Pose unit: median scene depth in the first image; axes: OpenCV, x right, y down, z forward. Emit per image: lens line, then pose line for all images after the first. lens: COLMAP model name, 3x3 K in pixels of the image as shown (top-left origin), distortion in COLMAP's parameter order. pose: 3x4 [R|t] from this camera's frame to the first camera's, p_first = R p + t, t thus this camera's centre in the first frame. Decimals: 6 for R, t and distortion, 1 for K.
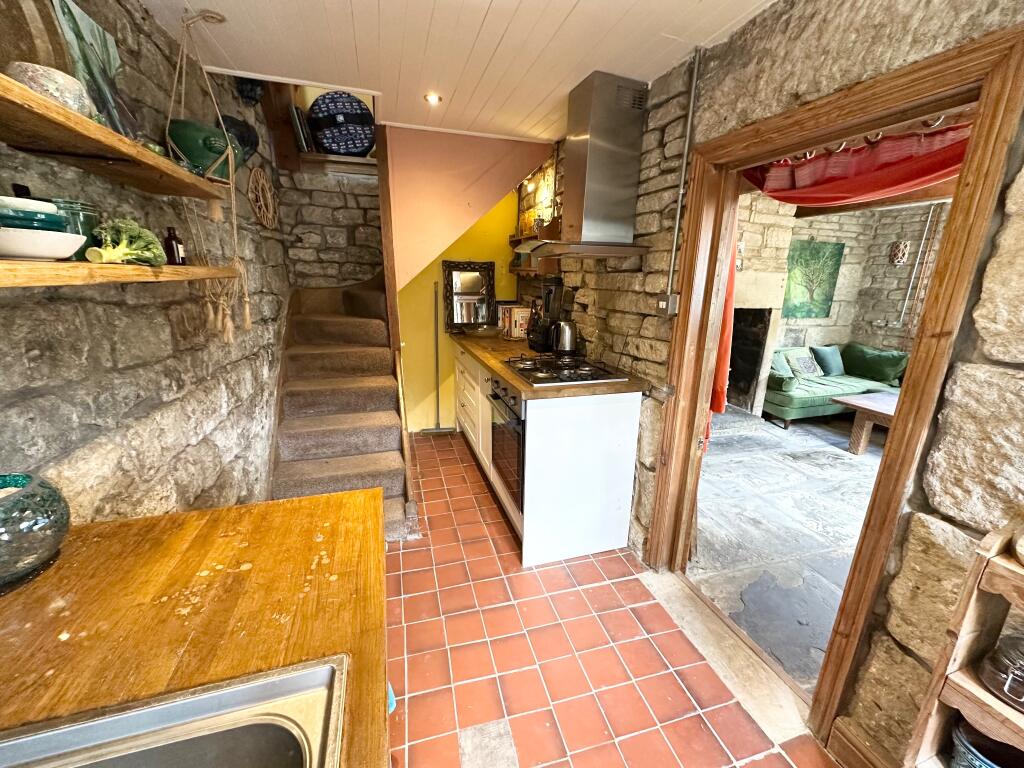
lens RADIAL K [[405.6, 0, 512.9], [0, 405.6, 381.9], [0, 0, 1]] dist [-0.002668, 0.000170]
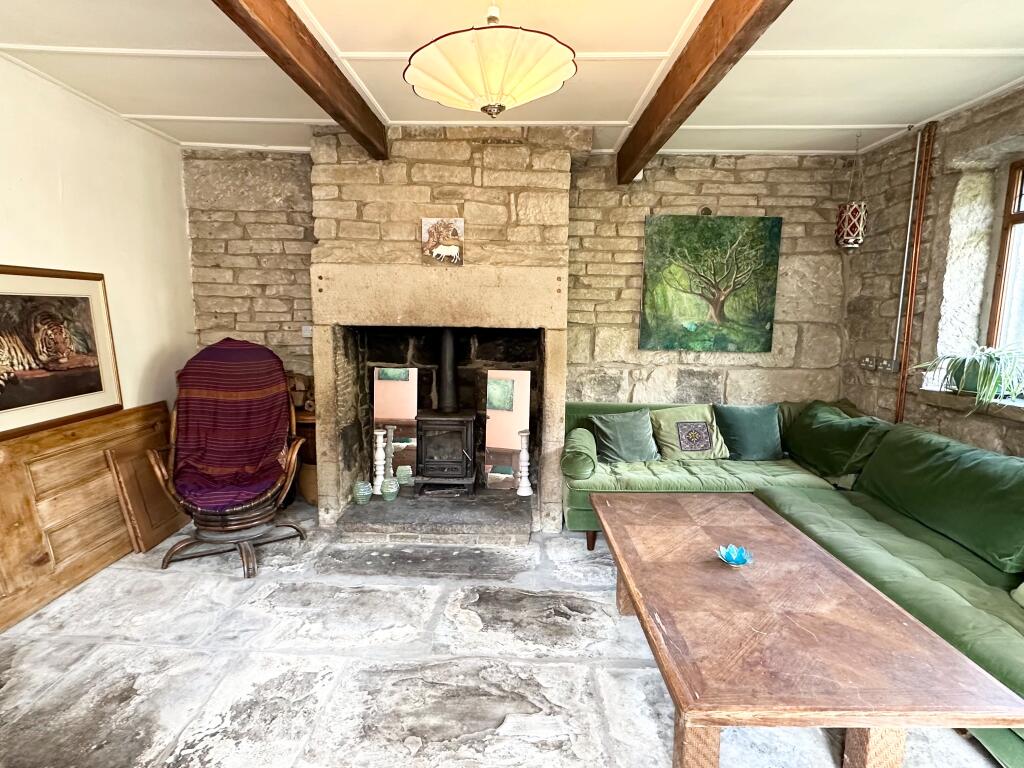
lens RADIAL K [[548.3, 0, 513.3], [0, 548.3, 385.5], [0, 0, 1]] dist [-0.005031, 0.000613]
pose [[0.952941, 0.031026, -0.301563, 0.710742], [-0.068258, 0.991165, -0.113721, -0.008789], [0.295371, 0.128954, 0.946640, 0.225633]]
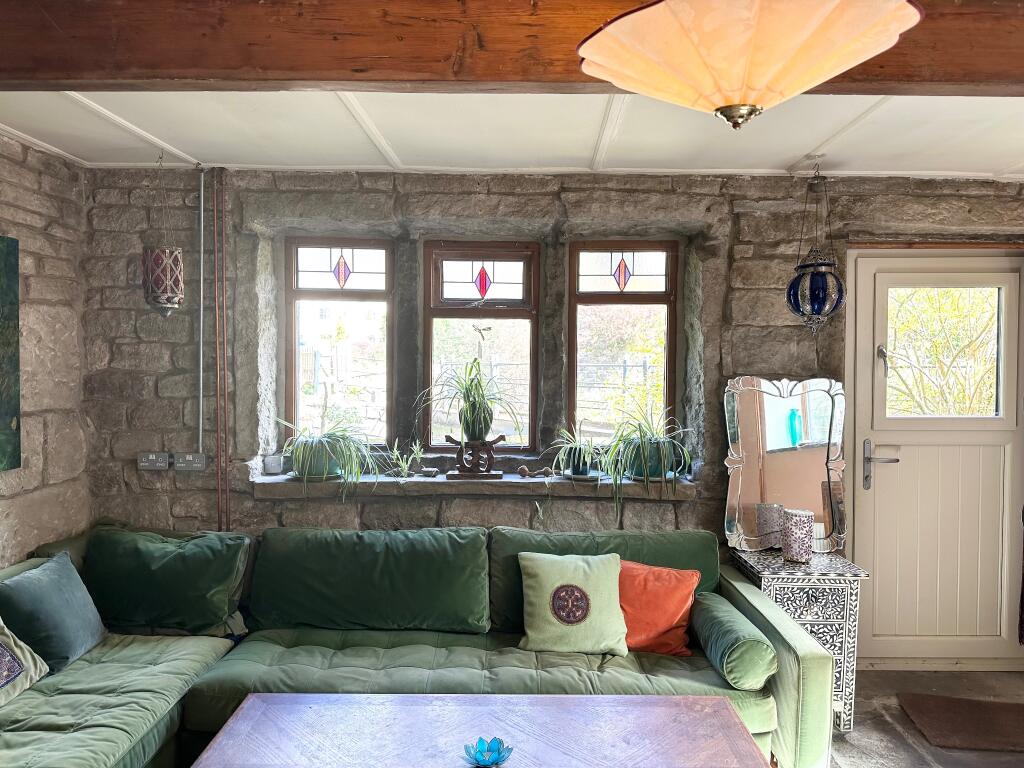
lens RADIAL K [[715.8, 0, 508.6], [0, 715.8, 384.2], [0, 0, 1]] dist [0.054061, -0.062439]
pose [[0.311806, -0.050269, 0.948815, 0.392714], [0.241828, 0.969913, -0.028084, -0.120698], [-0.918856, 0.238207, 0.314581, 0.490478]]
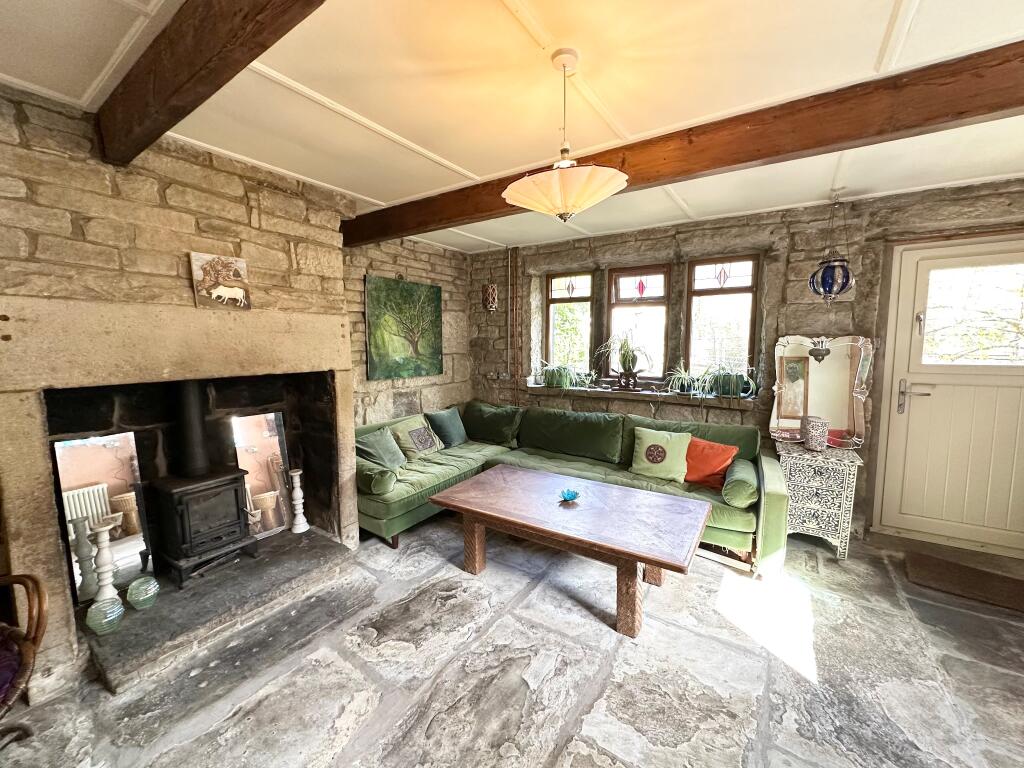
lens RADIAL K [[405.6, 0, 512.5], [0, 405.6, 382.5], [0, 0, 1]] dist [-0.002668, 0.000170]
pose [[0.769030, -0.091746, 0.632594, 0.386396], [0.183436, 0.979696, -0.080912, -0.052005], [-0.612327, 0.178264, 0.770245, 0.297780]]
